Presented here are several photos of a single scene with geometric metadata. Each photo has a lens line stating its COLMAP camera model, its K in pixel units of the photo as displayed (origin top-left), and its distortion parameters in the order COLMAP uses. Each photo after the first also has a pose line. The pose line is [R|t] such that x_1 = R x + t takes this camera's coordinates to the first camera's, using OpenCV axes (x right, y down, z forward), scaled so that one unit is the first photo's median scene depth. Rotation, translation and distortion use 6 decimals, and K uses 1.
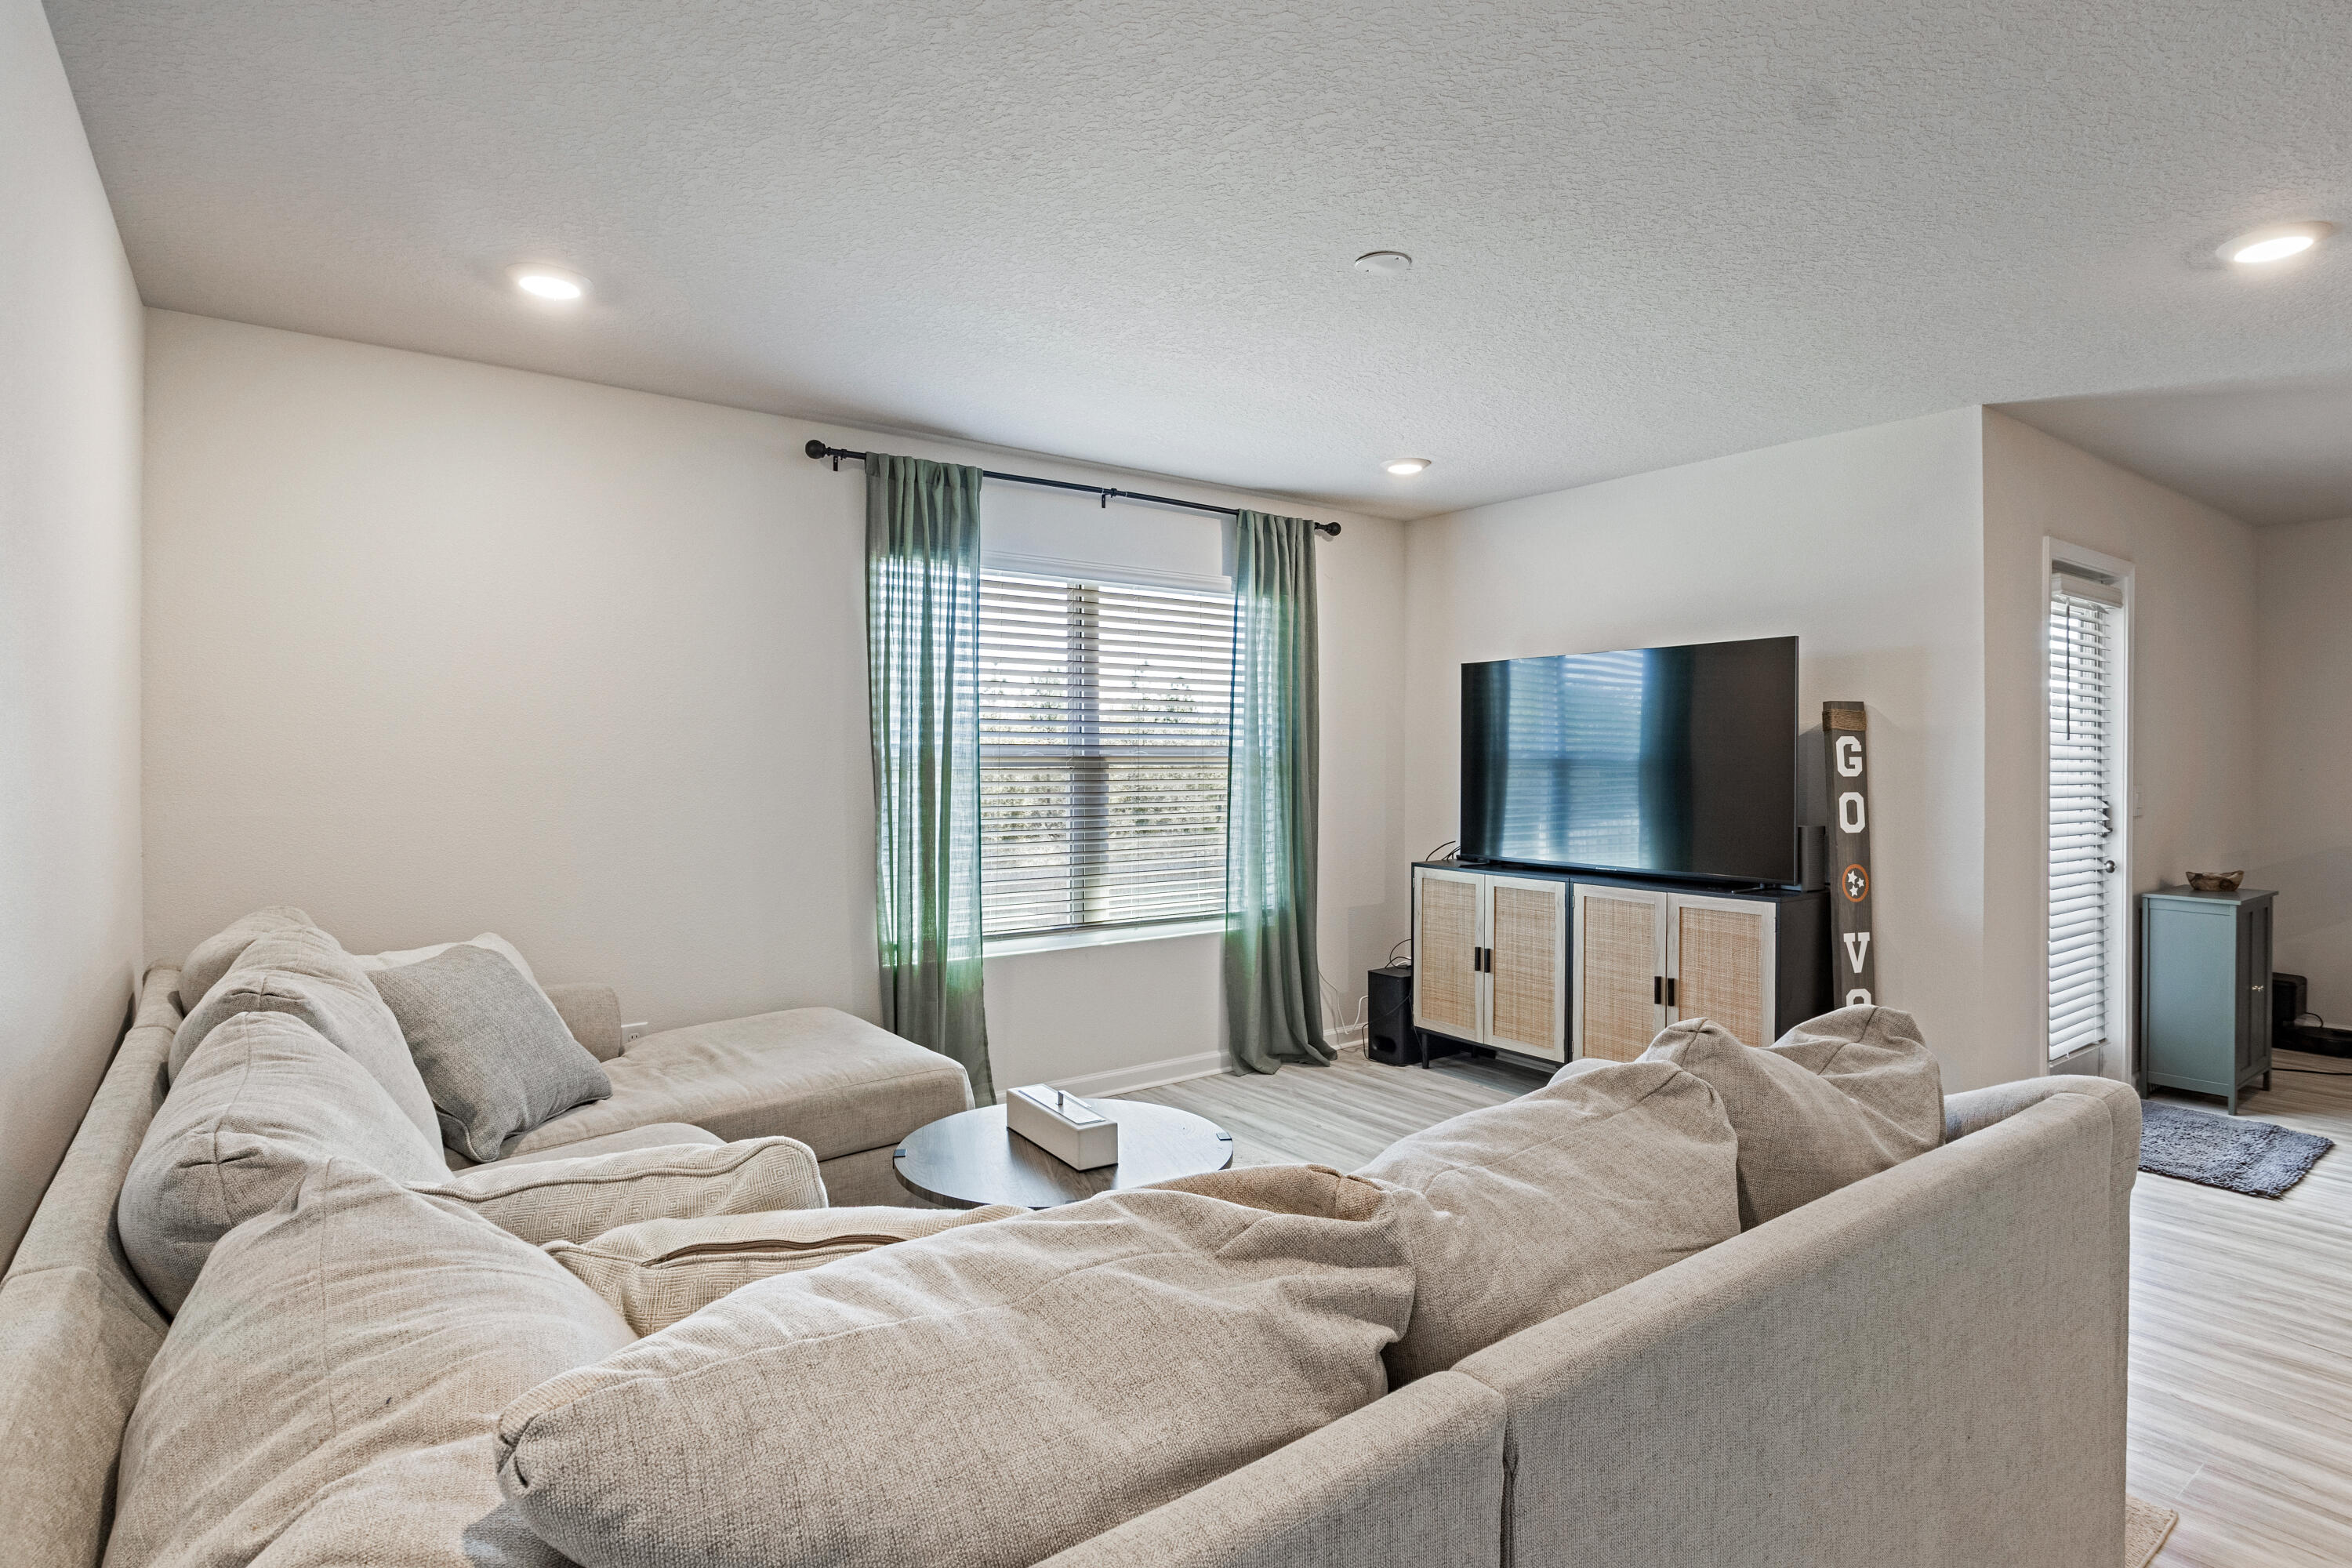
lens RADIAL K [[1194.7, 0, 1188.7], [0, 1194.7, 763.6], [0, 0, 1]] dist [-0.010945, 0.000034]
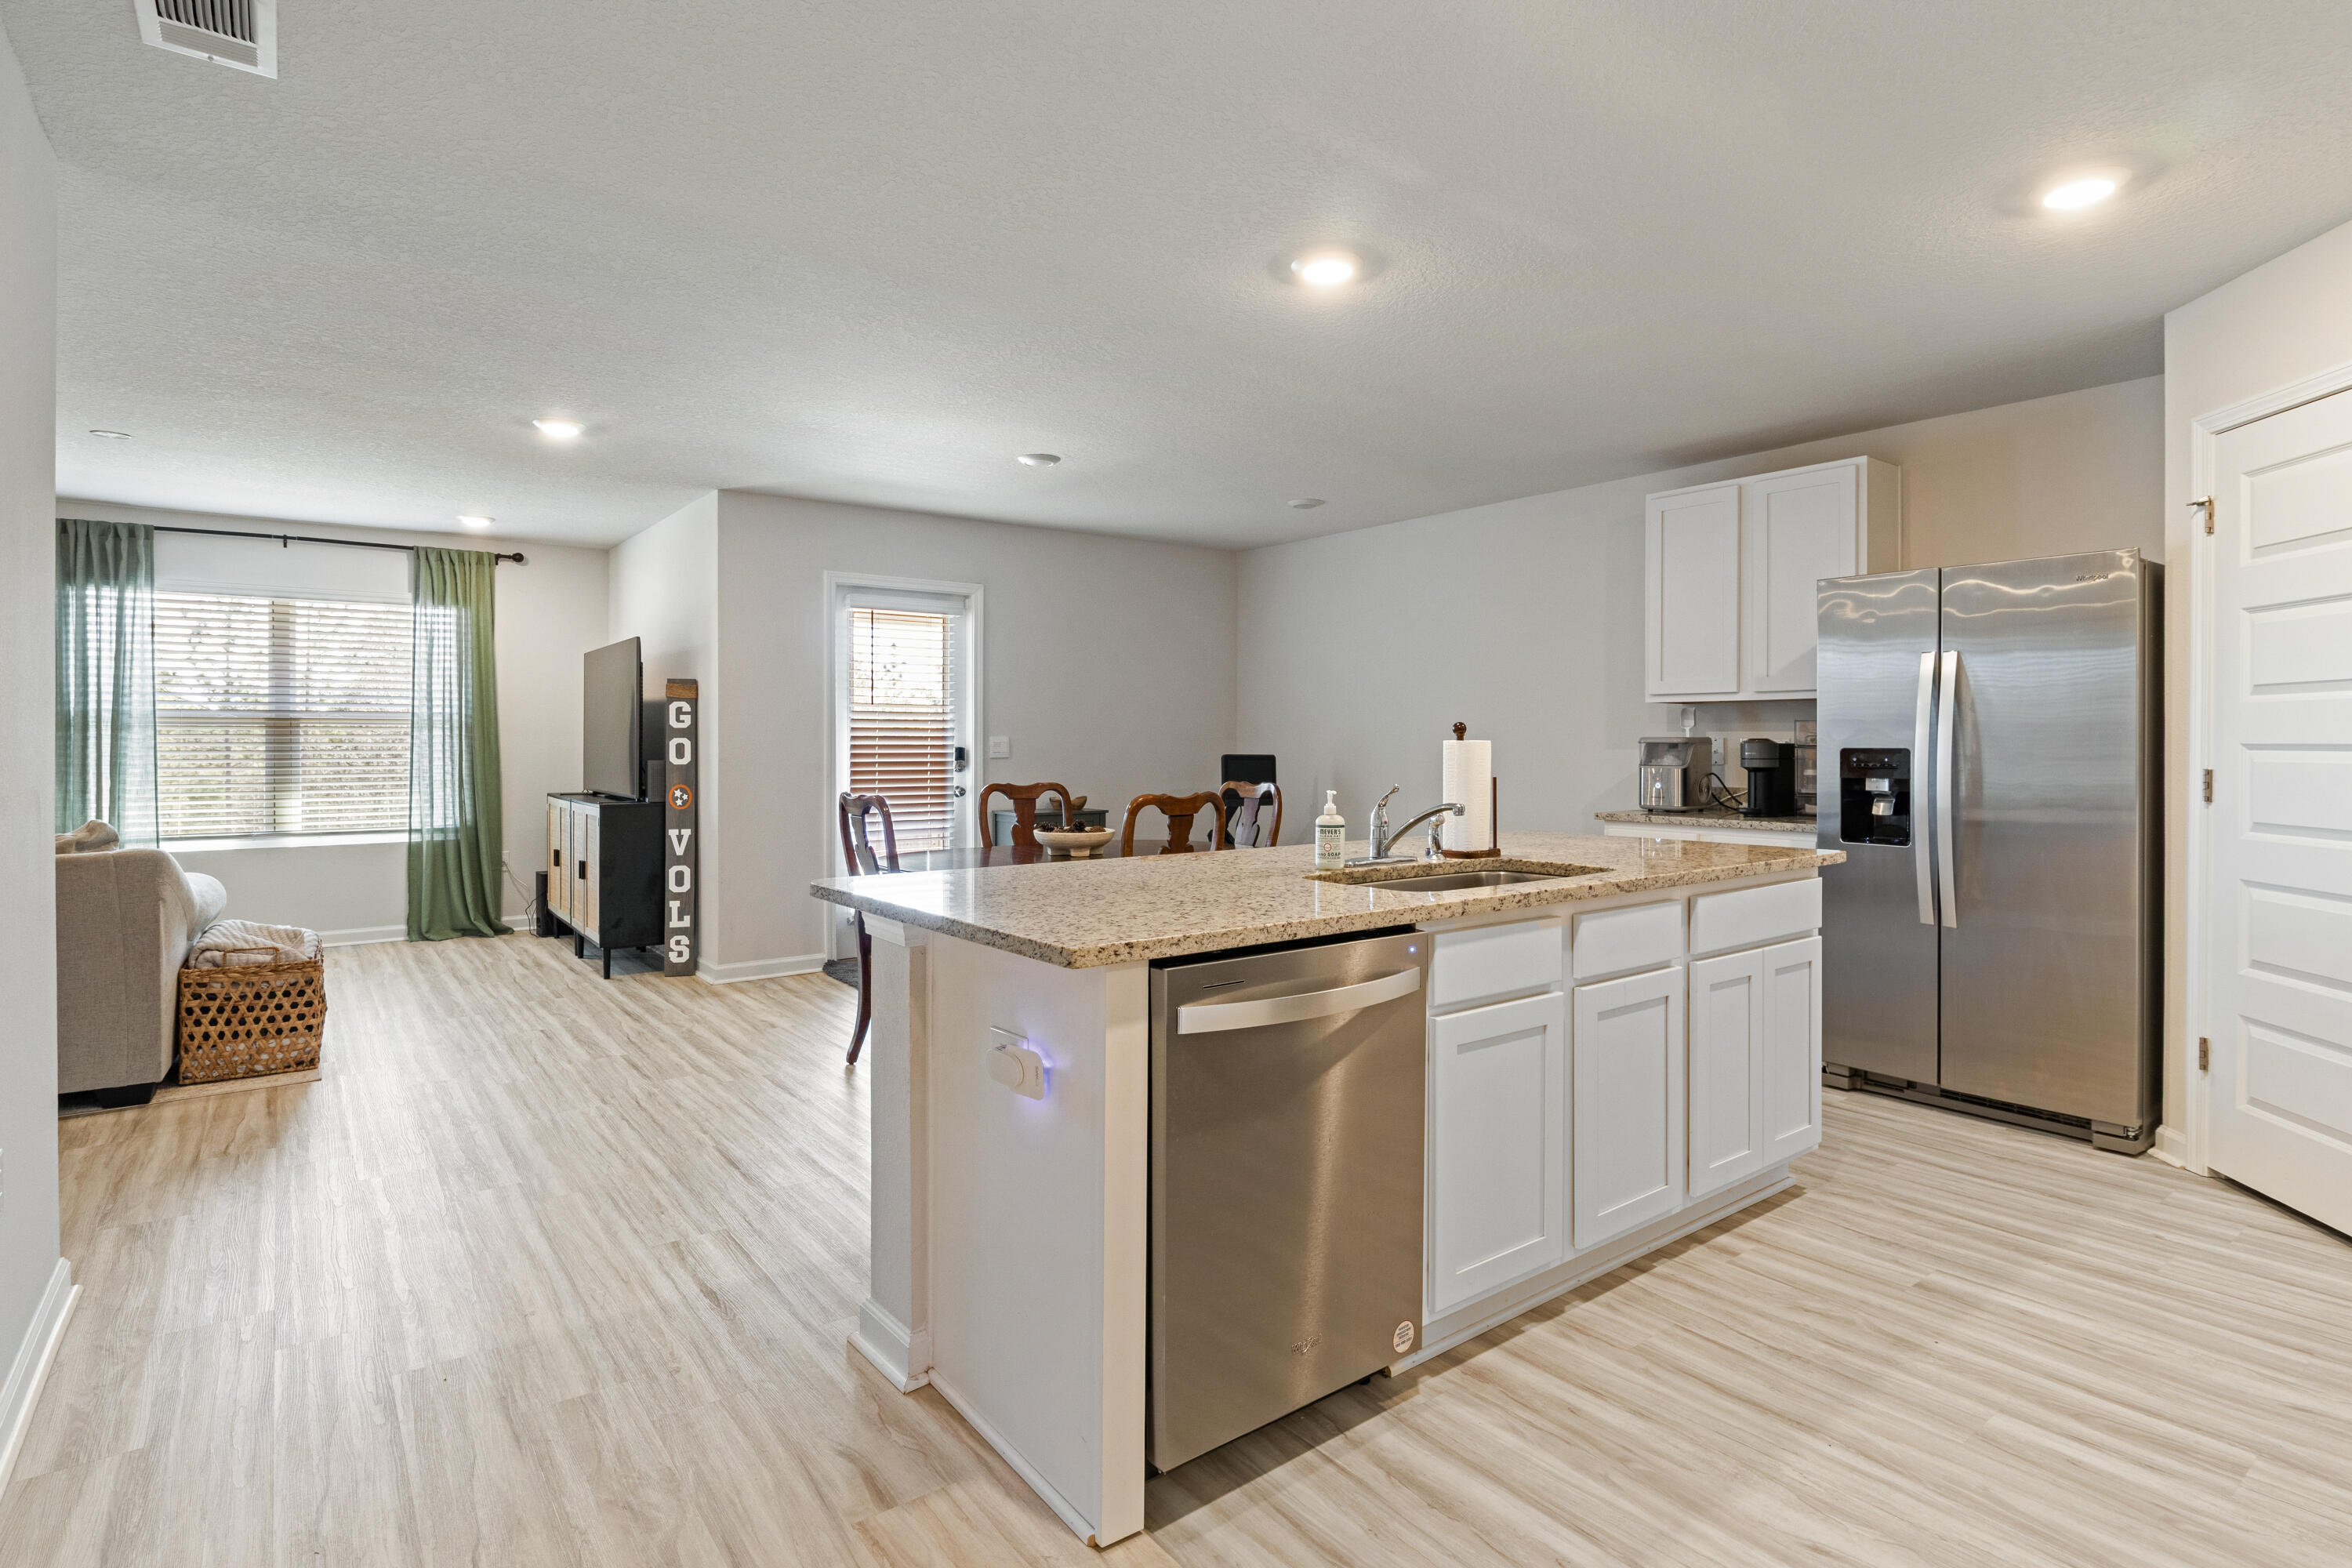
lens RADIAL K [[1186.8, 0, 1181.6], [0, 1186.8, 739.6], [0, 0, 1]] dist [-0.003249, -0.000571]
pose [[0.999950, -0.002045, 0.009793, 1.064183], [0.002100, 0.999982, -0.005588, 0.032220], [-0.009781, 0.005609, 0.999936, -0.480658]]
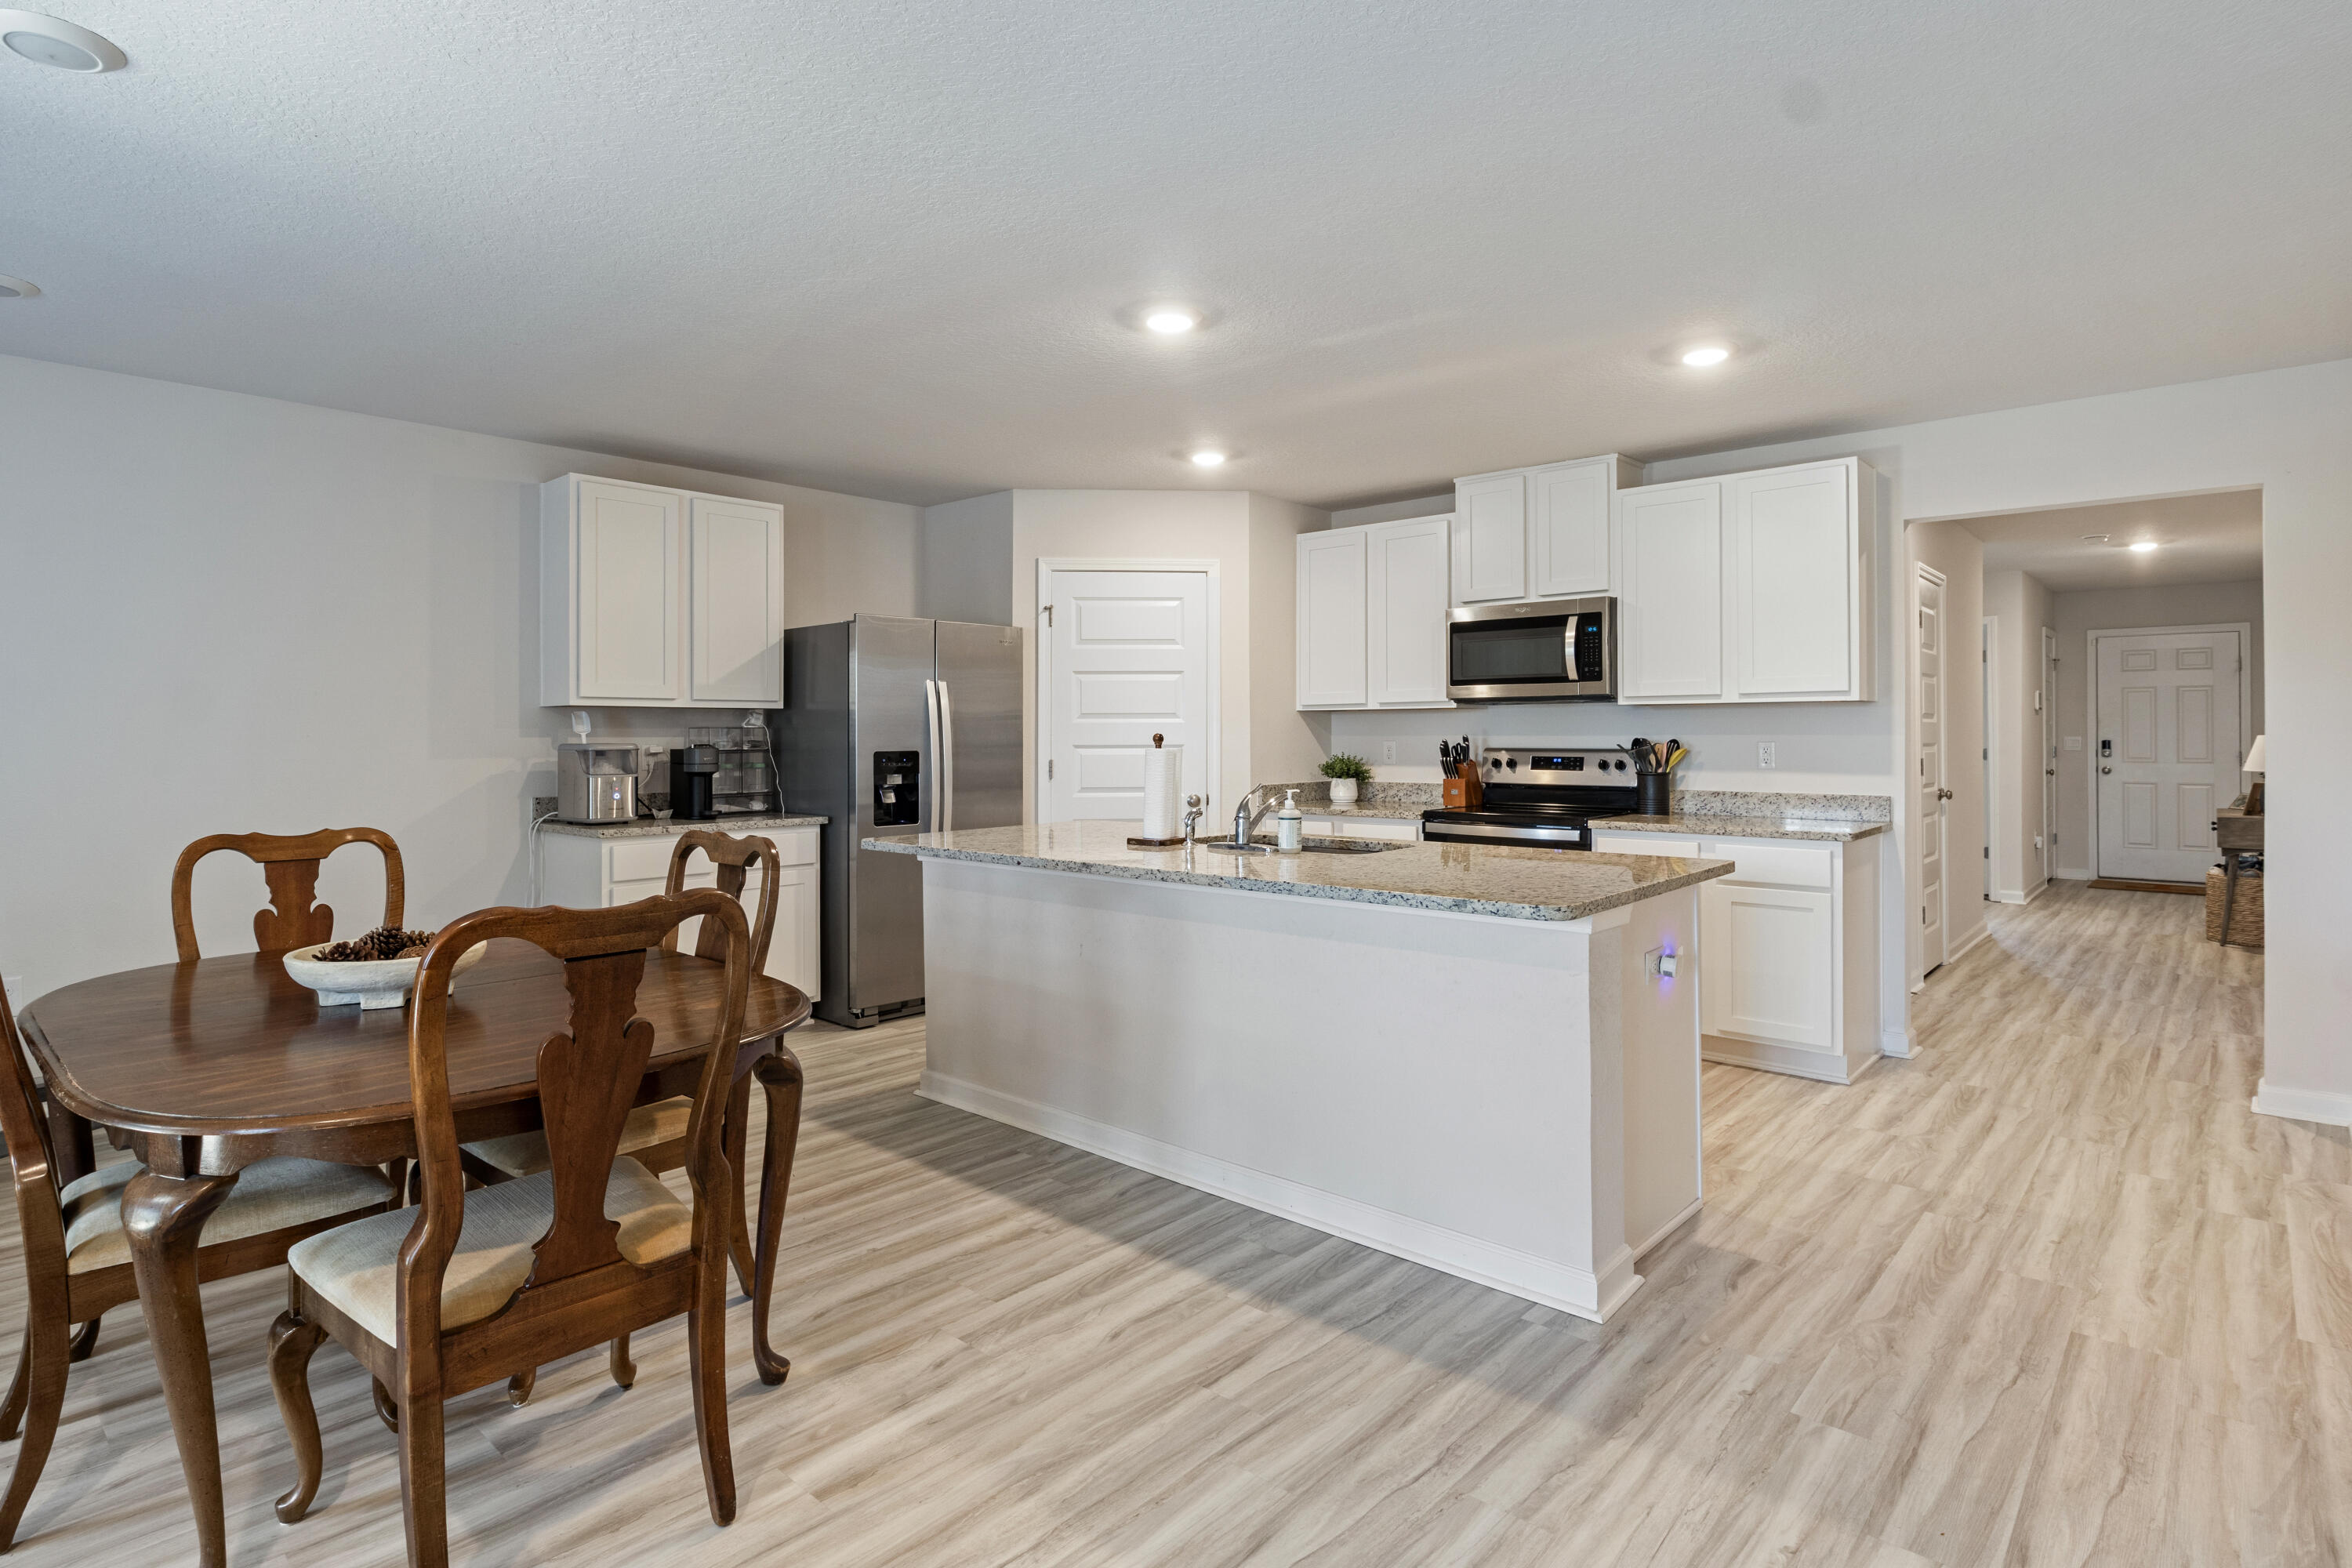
lens RADIAL K [[1186.8, 0, 1181.6], [0, 1186.8, 739.6], [0, 0, 1]] dist [-0.003249, -0.000571]
pose [[-0.196905, -0.005784, 0.980406, 0.407110], [0.007850, 0.999941, 0.007475, 0.016629], [-0.980391, 0.009168, -0.196848, 0.362161]]
